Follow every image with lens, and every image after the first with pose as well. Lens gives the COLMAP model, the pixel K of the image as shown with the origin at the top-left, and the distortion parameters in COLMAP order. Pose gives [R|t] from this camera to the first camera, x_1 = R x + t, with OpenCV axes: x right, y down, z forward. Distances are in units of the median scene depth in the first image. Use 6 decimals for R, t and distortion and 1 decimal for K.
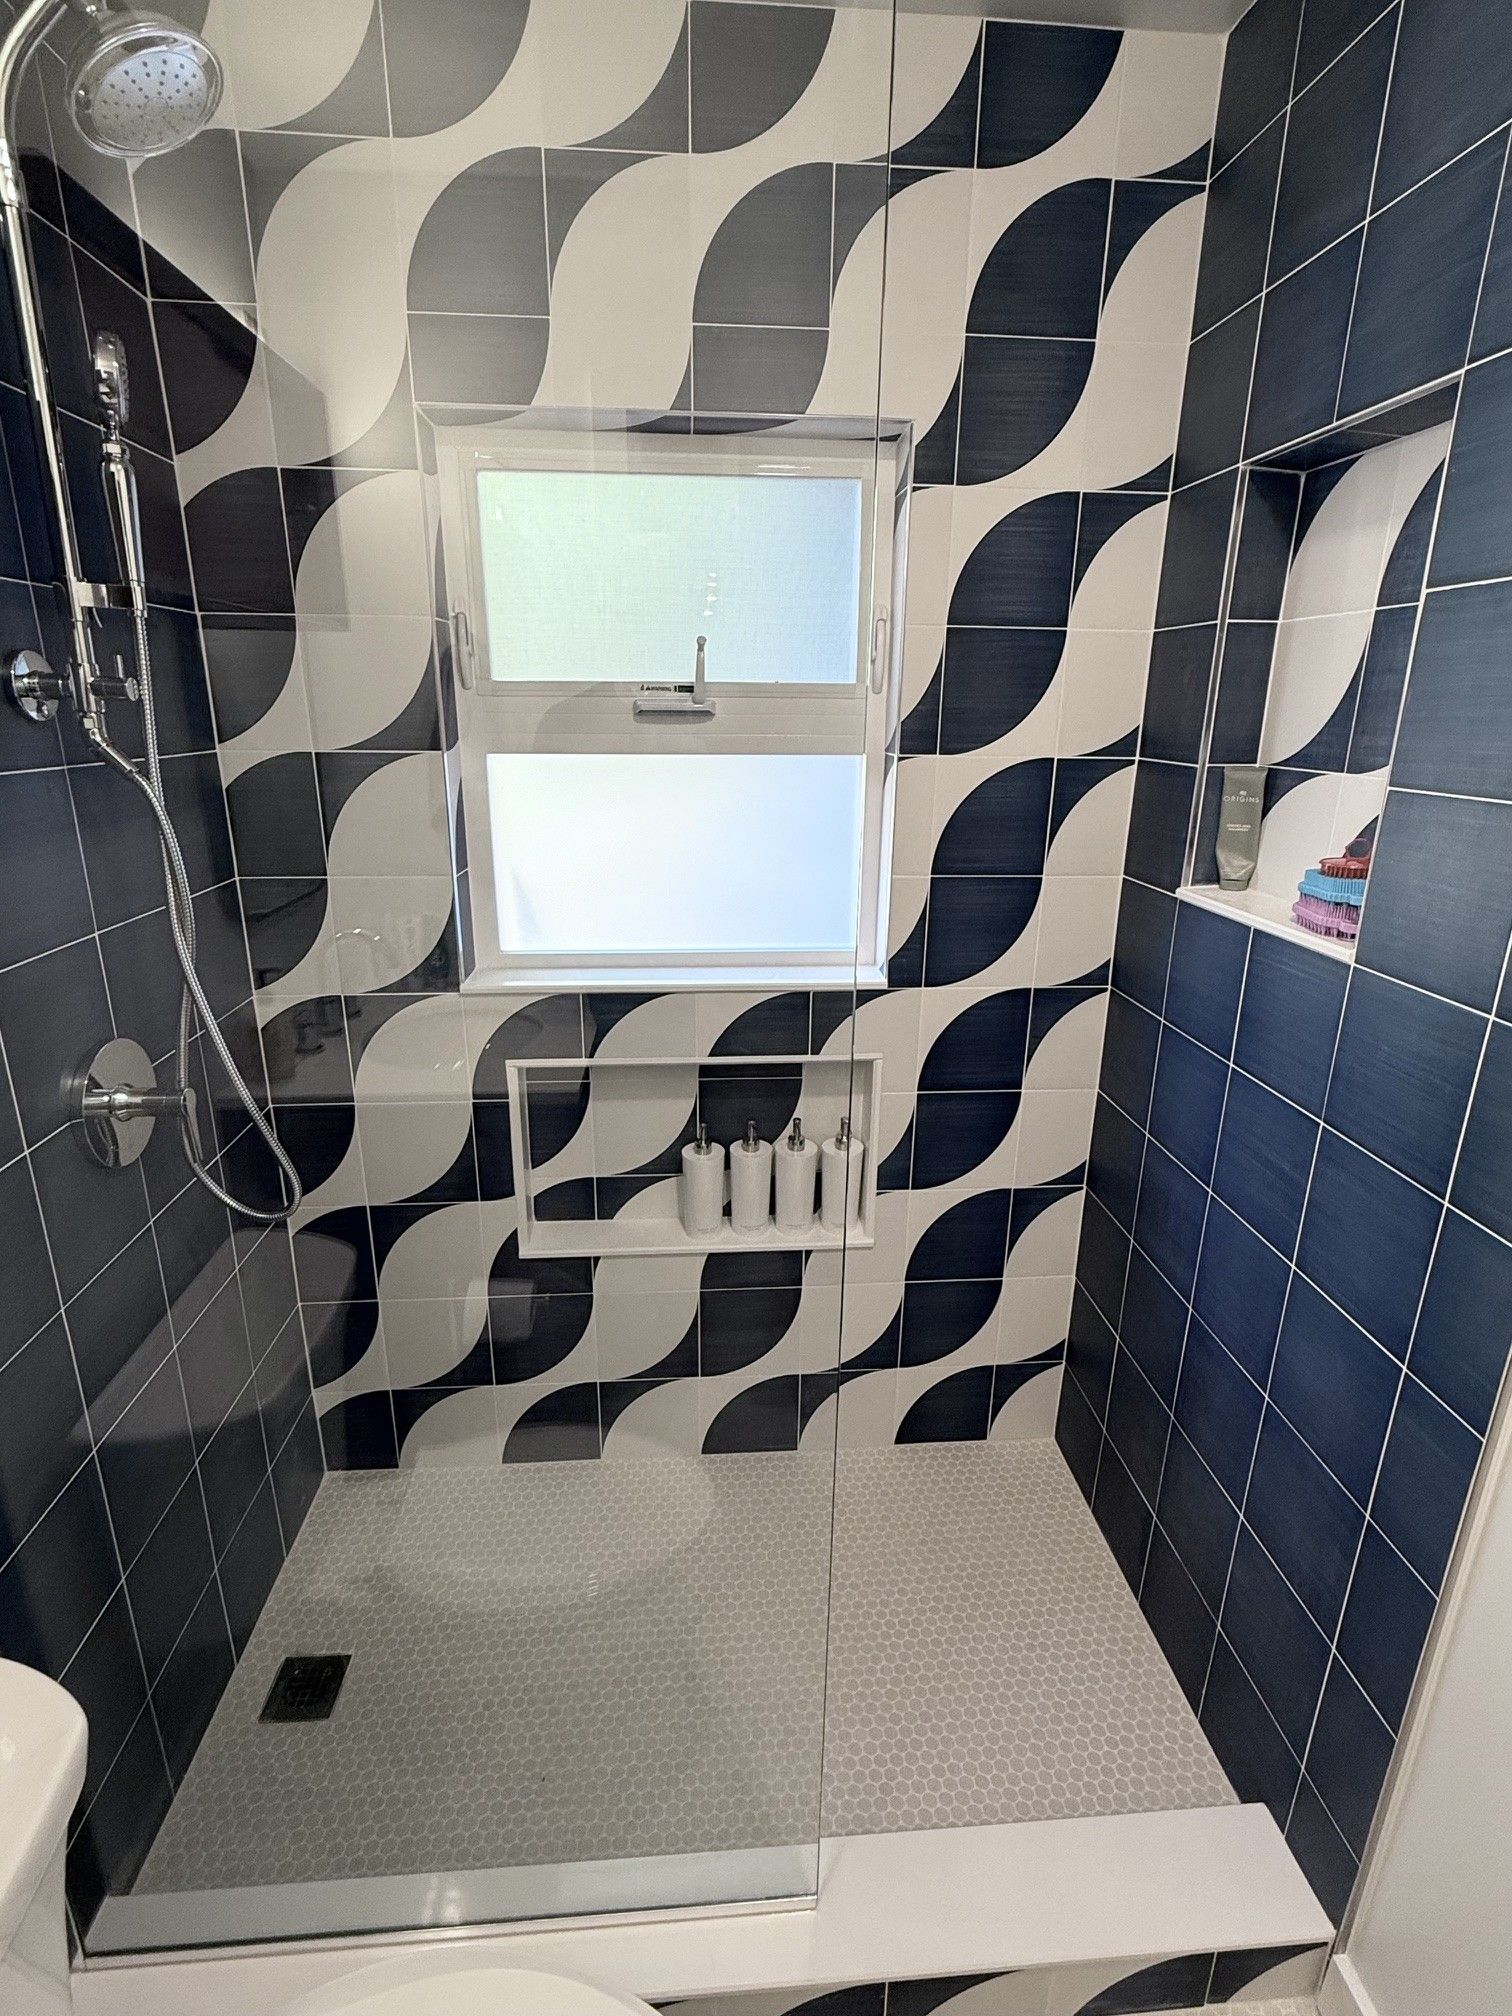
lens RADIAL K [[970.4, 0, 754.1], [0, 970.4, 1001.6], [0, 0, 1]] dist [0.000069, -0.000644]
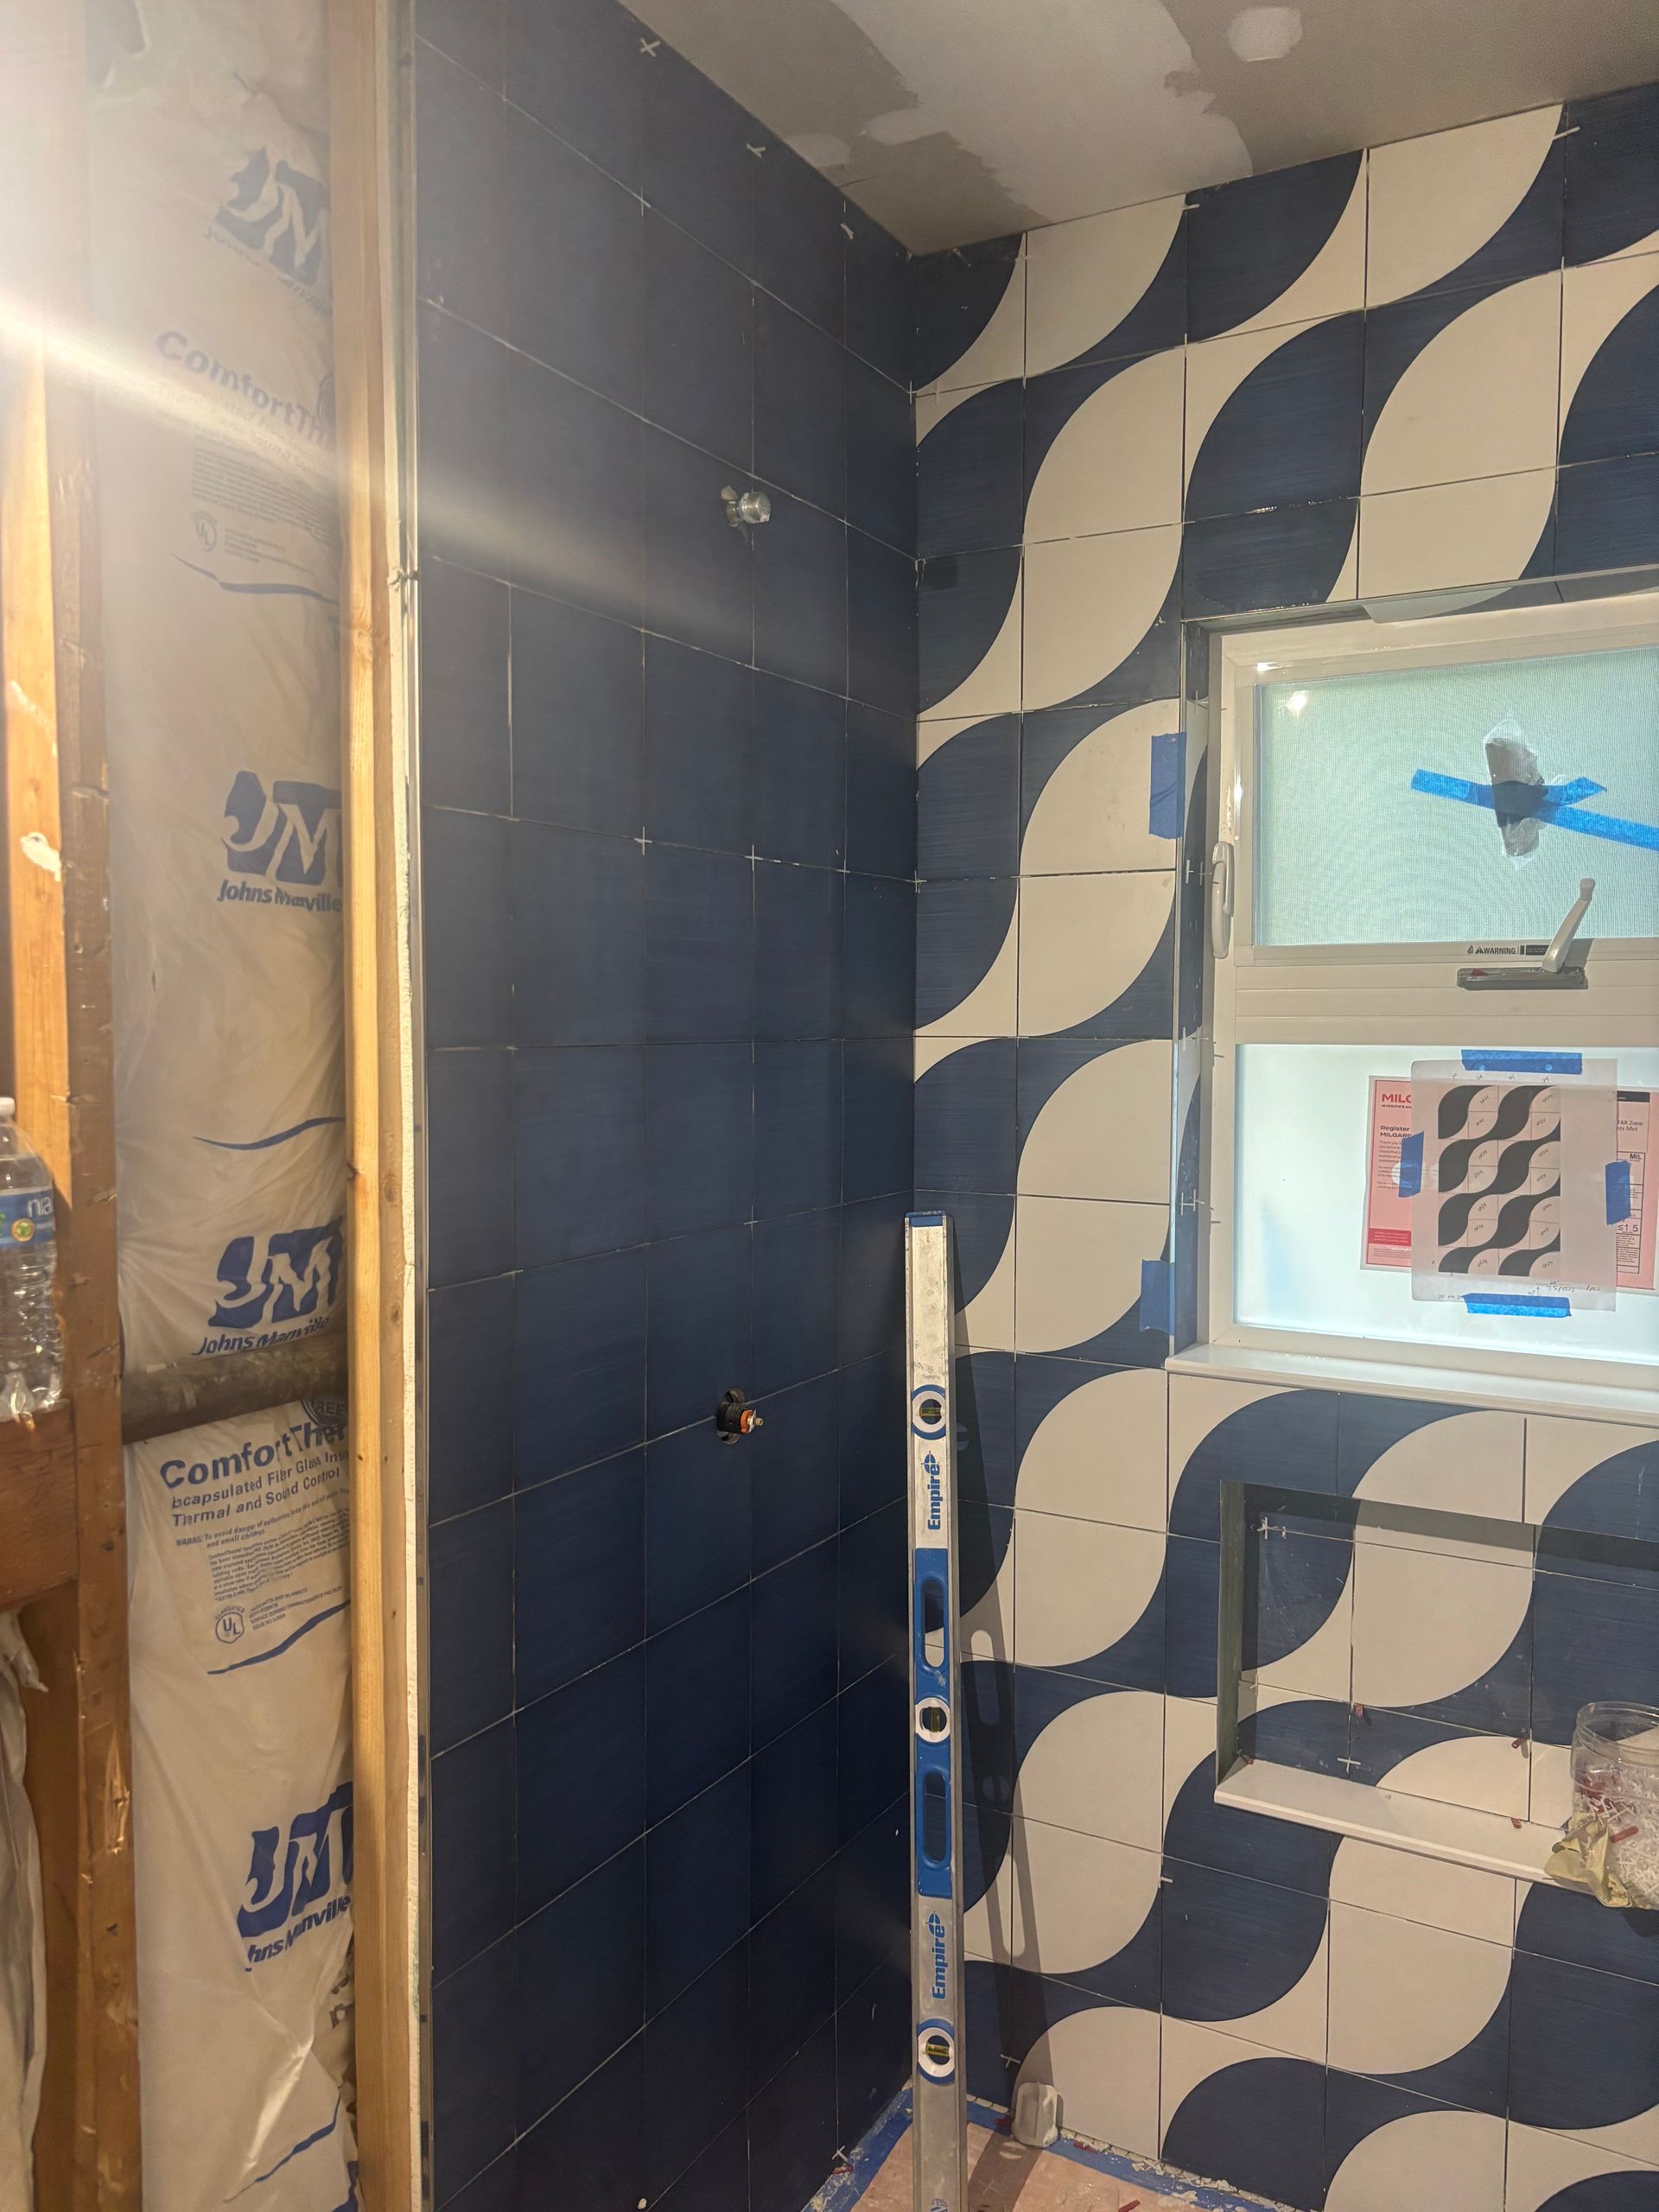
lens RADIAL K [[1644.5, 0, 840.6], [0, 1644.5, 1114.7], [0, 0, 1]] dist [-0.001845, 0.002834]
pose [[0.826307, 0.026614, -0.562590, 0.174068], [-0.160226, 0.968718, -0.189506, 0.078167], [0.539948, 0.246732, 0.804723, -0.138819]]
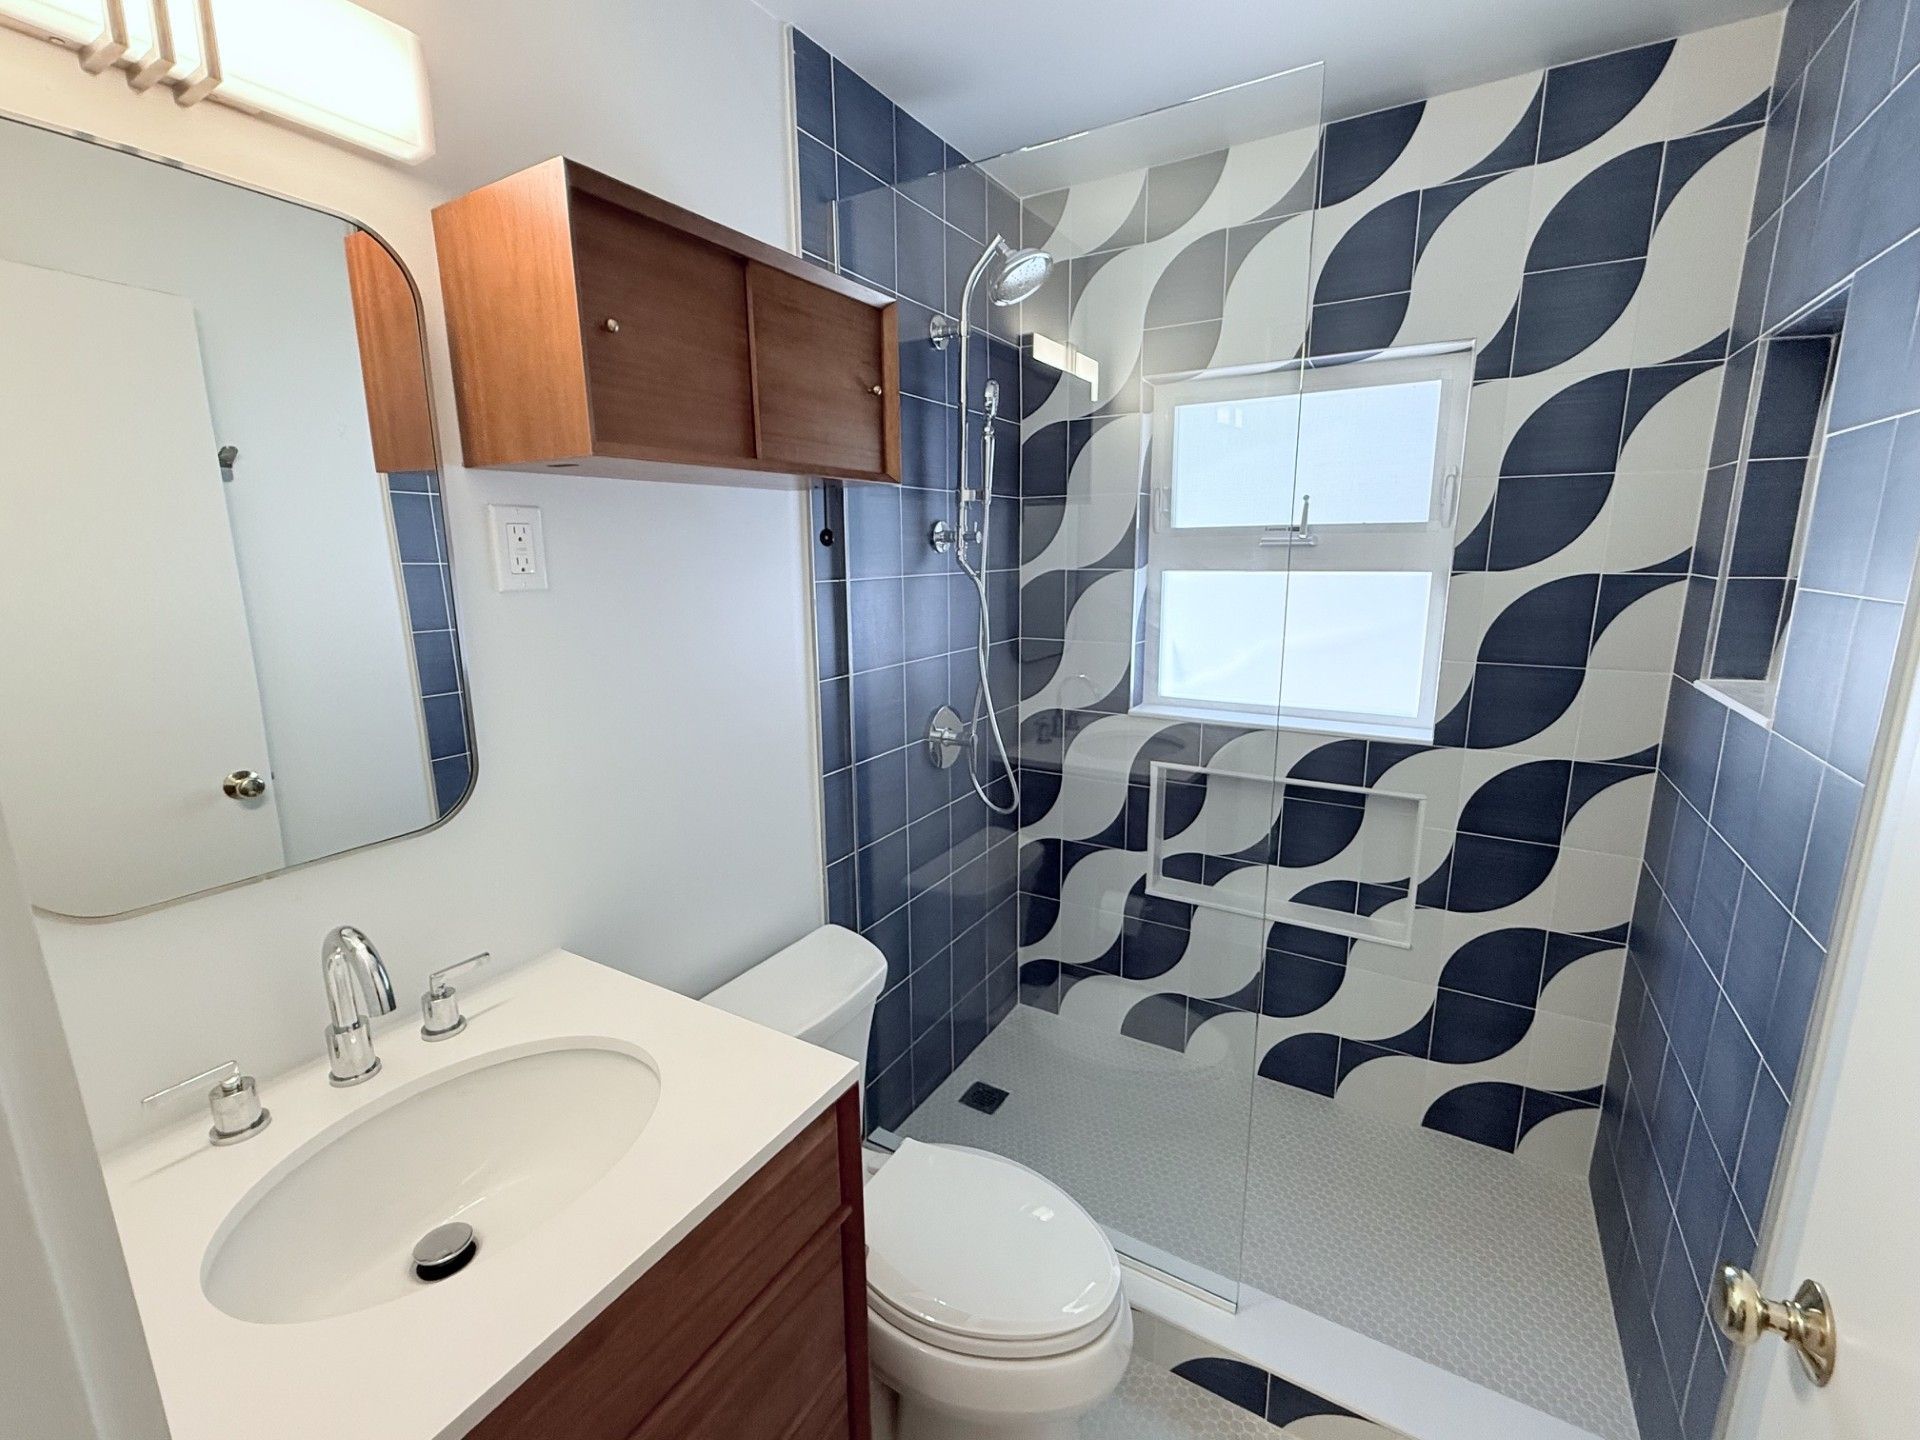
lens RADIAL K [[817.6, 0, 960.0], [0, 817.6, 716.8], [0, 0, 1]] dist [0.001159, 0.000542]
pose [[0.816256, 0.100055, -0.568959, 0.258230], [-0.152942, 0.987173, -0.045816, 0.104256], [0.557077, 0.124415, 0.821089, -0.299937]]
